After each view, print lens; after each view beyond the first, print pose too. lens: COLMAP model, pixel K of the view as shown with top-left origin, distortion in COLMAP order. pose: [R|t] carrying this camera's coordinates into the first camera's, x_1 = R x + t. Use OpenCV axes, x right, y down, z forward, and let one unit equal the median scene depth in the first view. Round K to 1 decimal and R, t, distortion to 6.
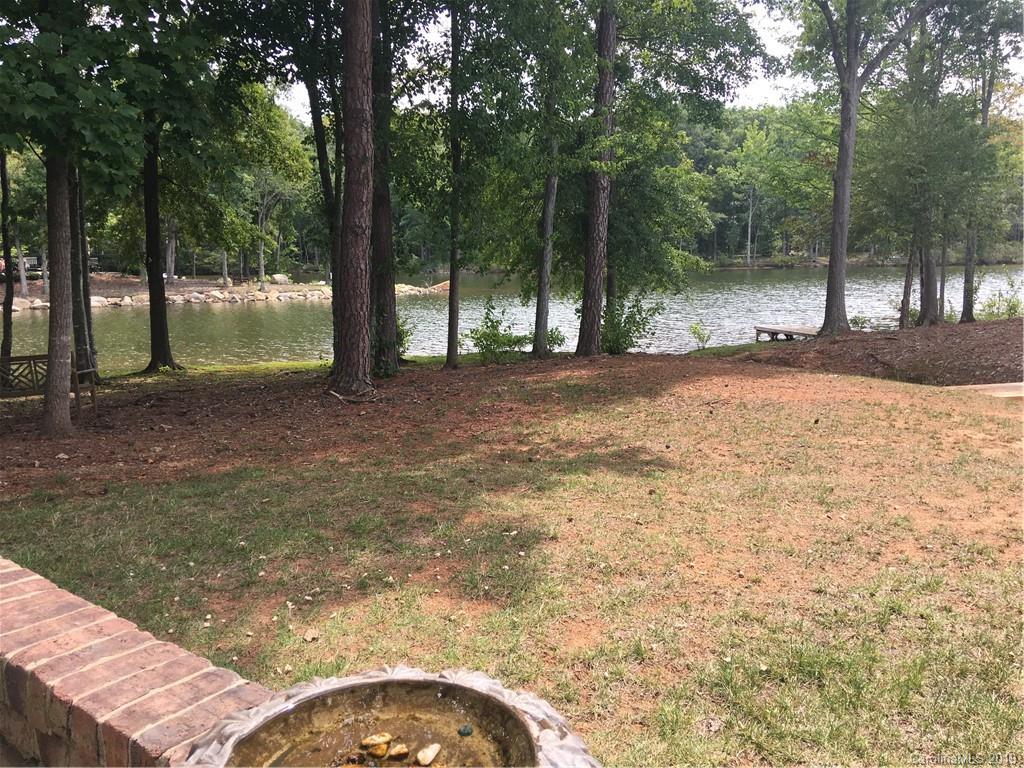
lens RADIAL K [[884.8, 0, 534.8], [0, 884.8, 377.7], [0, 0, 1]] dist [0.106991, -0.155296]
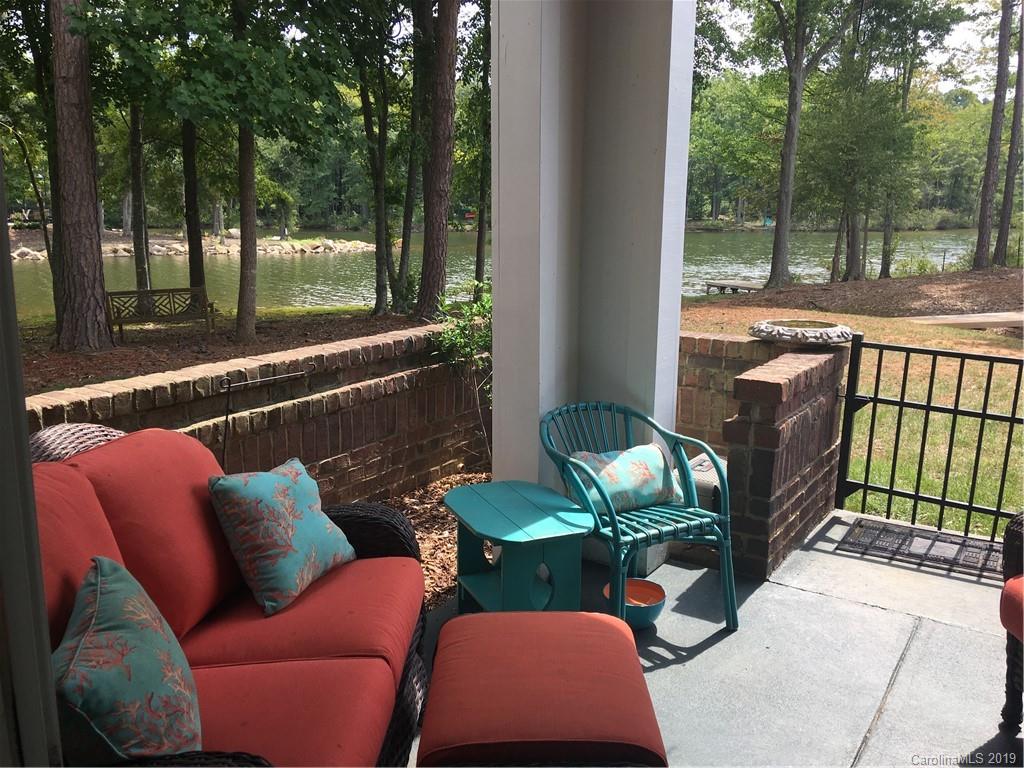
lens RADIAL K [[884.8, 0, 535.6], [0, 884.8, 382.9], [0, 0, 1]] dist [0.106991, -0.155296]
pose [[0.996430, 0.002228, 0.084392, -0.157159], [-0.006348, 0.998799, 0.048585, 0.042662], [-0.084183, -0.048947, 0.995247, -0.290055]]
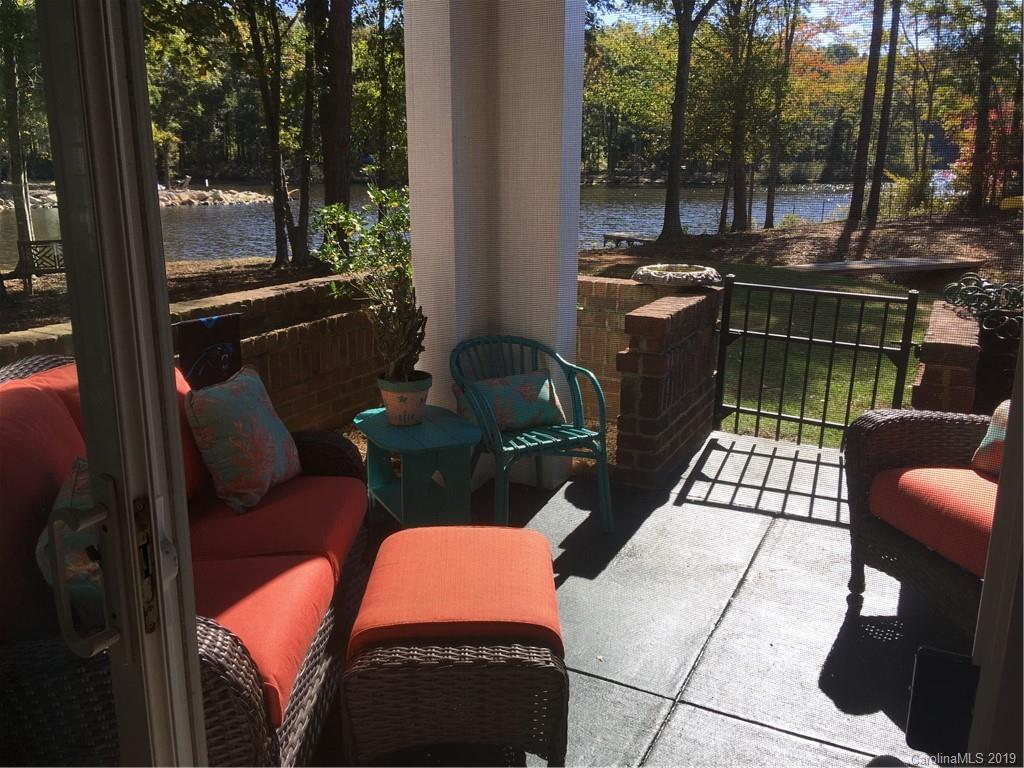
lens RADIAL K [[884.8, 0, 518.3], [0, 884.8, 387.0], [0, 0, 1]] dist [0.106991, -0.155296]
pose [[0.983790, -0.023391, 0.177793, -0.168581], [0.004570, 0.994404, 0.105541, 0.045951], [-0.179267, -0.103018, 0.978392, -0.331144]]
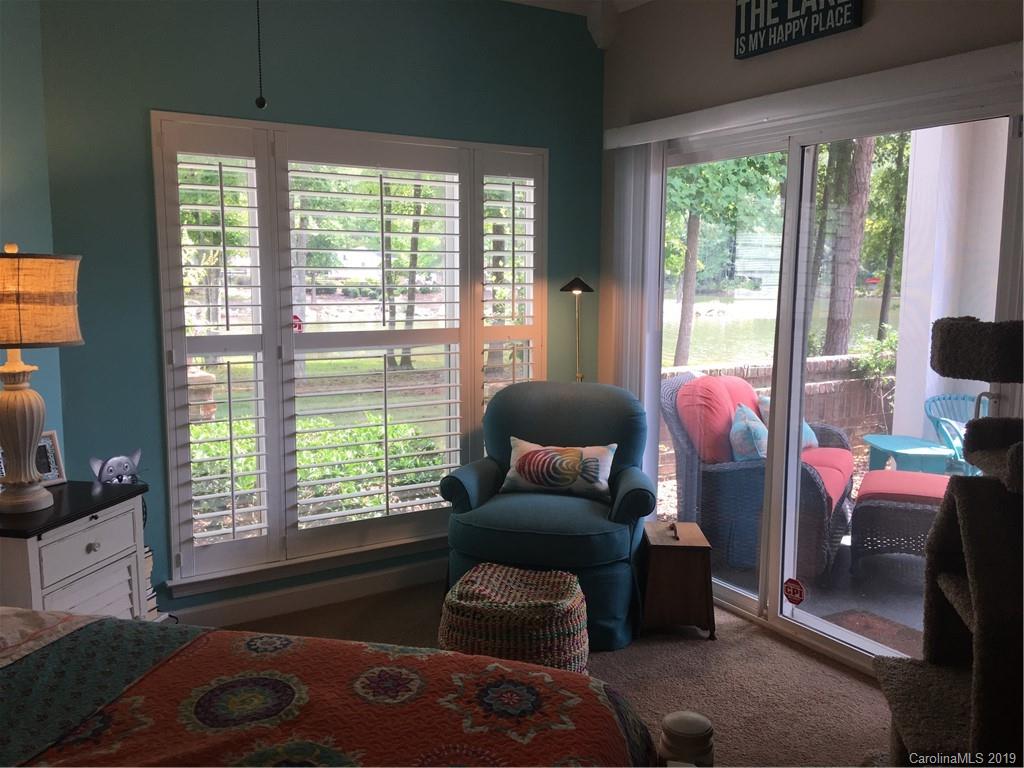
lens RADIAL K [[884.8, 0, 512.6], [0, 884.8, 382.0], [0, 0, 1]] dist [0.106991, -0.155296]
pose [[0.933249, 0.061395, -0.353946, -0.169117], [-0.068040, 0.997662, -0.006347, 0.076121], [0.352729, 0.030006, 0.935244, -0.546691]]
